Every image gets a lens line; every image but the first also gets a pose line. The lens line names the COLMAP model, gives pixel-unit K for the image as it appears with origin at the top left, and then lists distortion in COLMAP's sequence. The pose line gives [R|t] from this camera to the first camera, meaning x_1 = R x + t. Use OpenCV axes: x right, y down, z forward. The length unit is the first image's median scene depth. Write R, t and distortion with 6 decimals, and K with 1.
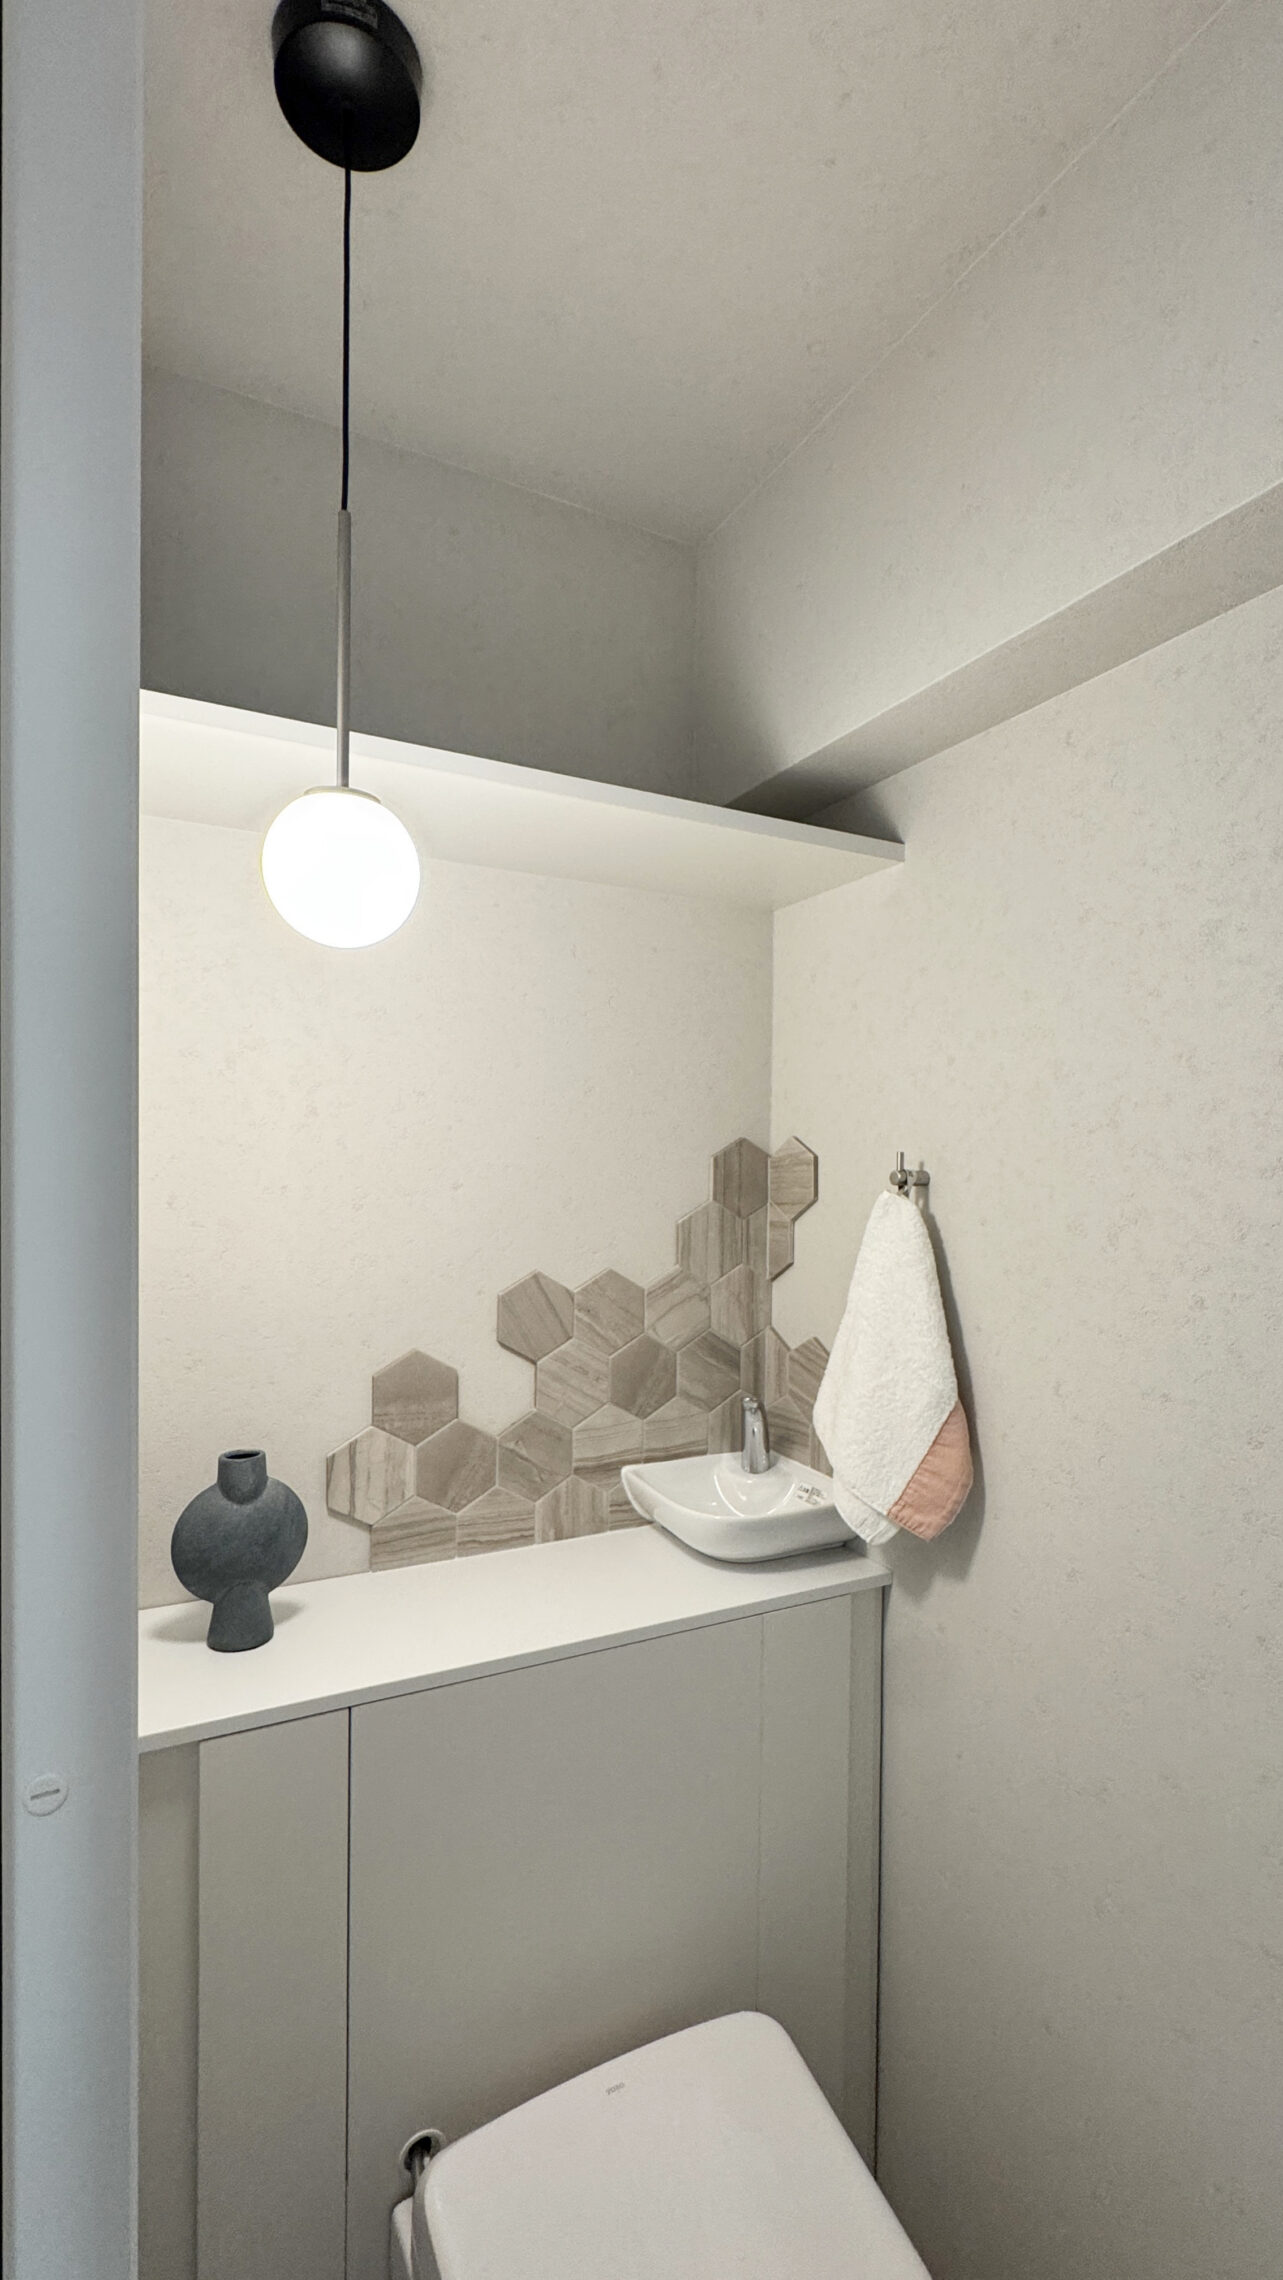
lens RADIAL K [[957.5, 0, 651.3], [0, 957.5, 1134.5], [0, 0, 1]] dist [-0.001298, -0.000412]
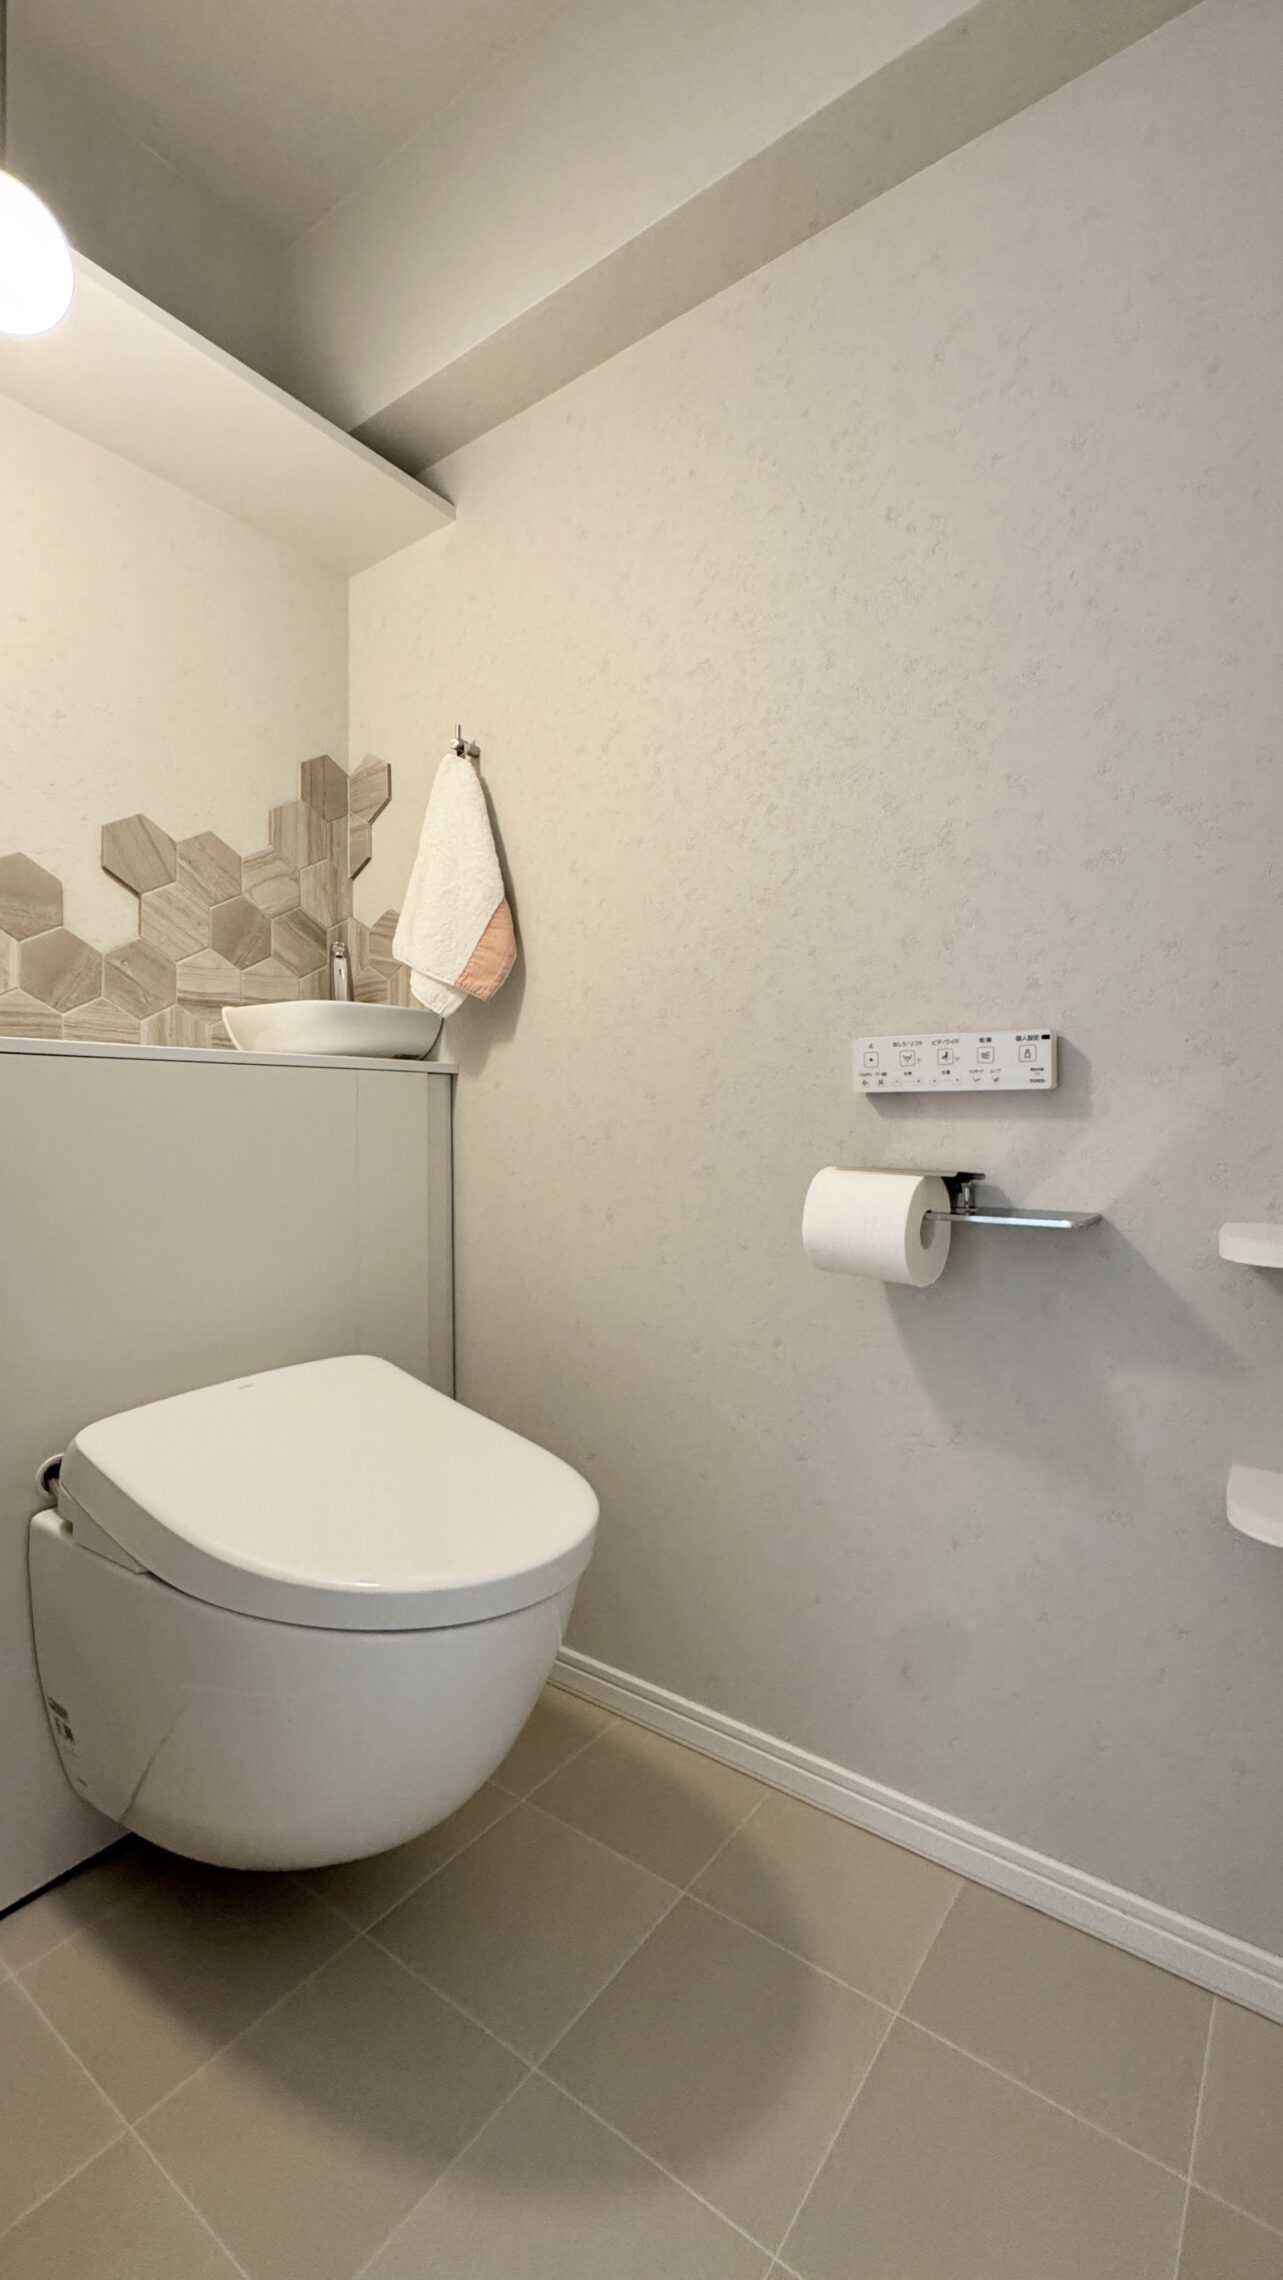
lens RADIAL K [[957.5, 0, 622.5], [0, 957.5, 1132.8], [0, 0, 1]] dist [-0.001298, -0.000412]
pose [[0.901541, -0.010481, 0.432568, -0.100042], [0.025151, 0.999286, -0.028206, 0.564035], [-0.431963, 0.036308, 0.901160, -0.235628]]
